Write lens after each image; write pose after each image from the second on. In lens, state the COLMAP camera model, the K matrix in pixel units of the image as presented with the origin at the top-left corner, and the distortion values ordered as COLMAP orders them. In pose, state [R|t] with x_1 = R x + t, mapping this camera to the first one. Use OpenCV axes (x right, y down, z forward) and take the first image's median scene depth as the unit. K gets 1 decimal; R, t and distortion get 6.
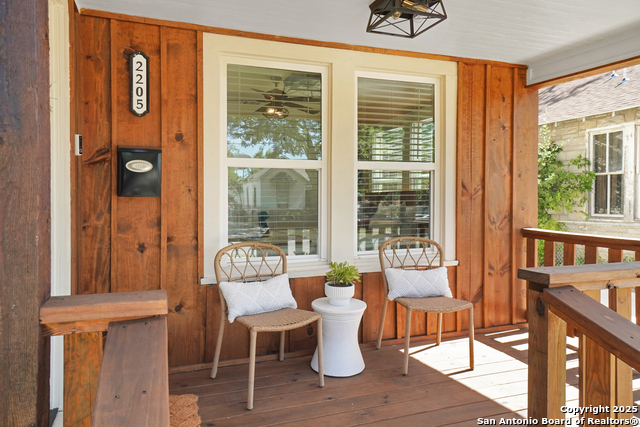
lens RADIAL K [[443.7, 0, 319.8], [0, 443.7, 206.2], [0, 0, 1]] dist [-0.037928, -0.000158]
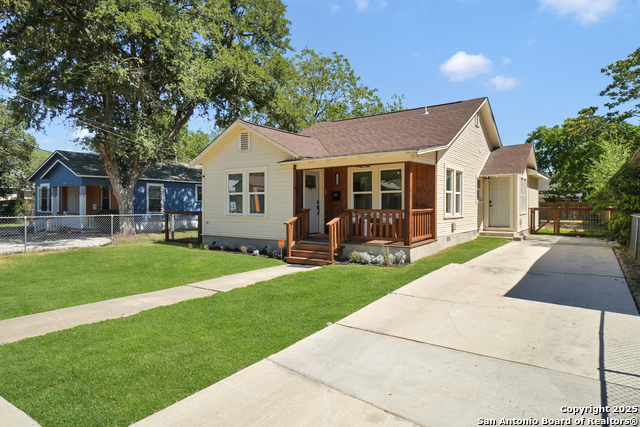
lens RADIAL K [[388.4, 0, 320.0], [0, 388.4, 213.5], [0, 0, 1]] dist [-0.000660, -0.000121]
pose [[0.569592, 0.009269, -0.821875, 2.662484], [-0.014194, 0.999898, 0.001440, 0.103546], [0.821805, 0.010846, 0.569666, -1.473471]]
